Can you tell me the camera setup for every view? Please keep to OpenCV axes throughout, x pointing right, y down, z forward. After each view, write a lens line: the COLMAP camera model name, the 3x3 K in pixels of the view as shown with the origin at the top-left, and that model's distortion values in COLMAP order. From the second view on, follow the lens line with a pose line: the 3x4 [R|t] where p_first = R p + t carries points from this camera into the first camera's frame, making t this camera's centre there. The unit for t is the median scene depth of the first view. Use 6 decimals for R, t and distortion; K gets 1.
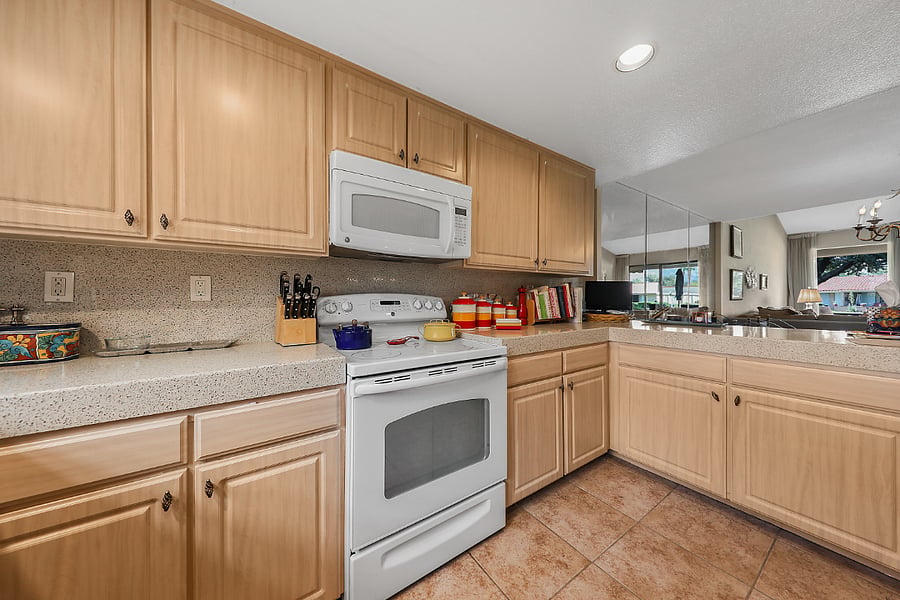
lens RADIAL K [[297.9, 0, 450.0], [0, 297.9, 300.0], [0, 0, 1]] dist [0.000114, -0.000050]
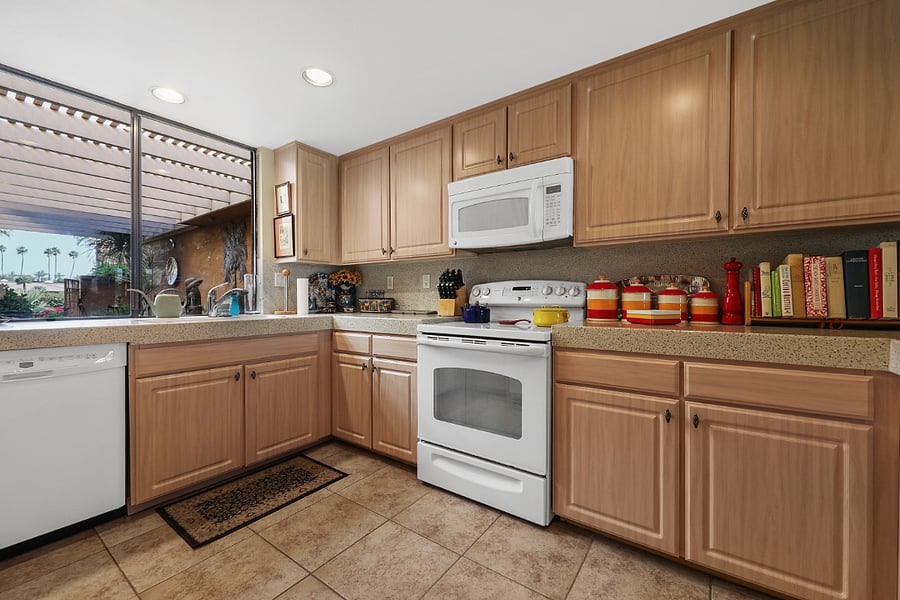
lens RADIAL K [[368.0, 0, 450.0], [0, 368.0, 300.0], [0, 0, 1]] dist [-0.020448, 0.000075]
pose [[0.329357, 0.009435, -0.944158, 1.085764], [-0.003173, 0.999955, 0.008885, 0.044675], [0.944200, 0.000070, 0.329372, 0.332946]]
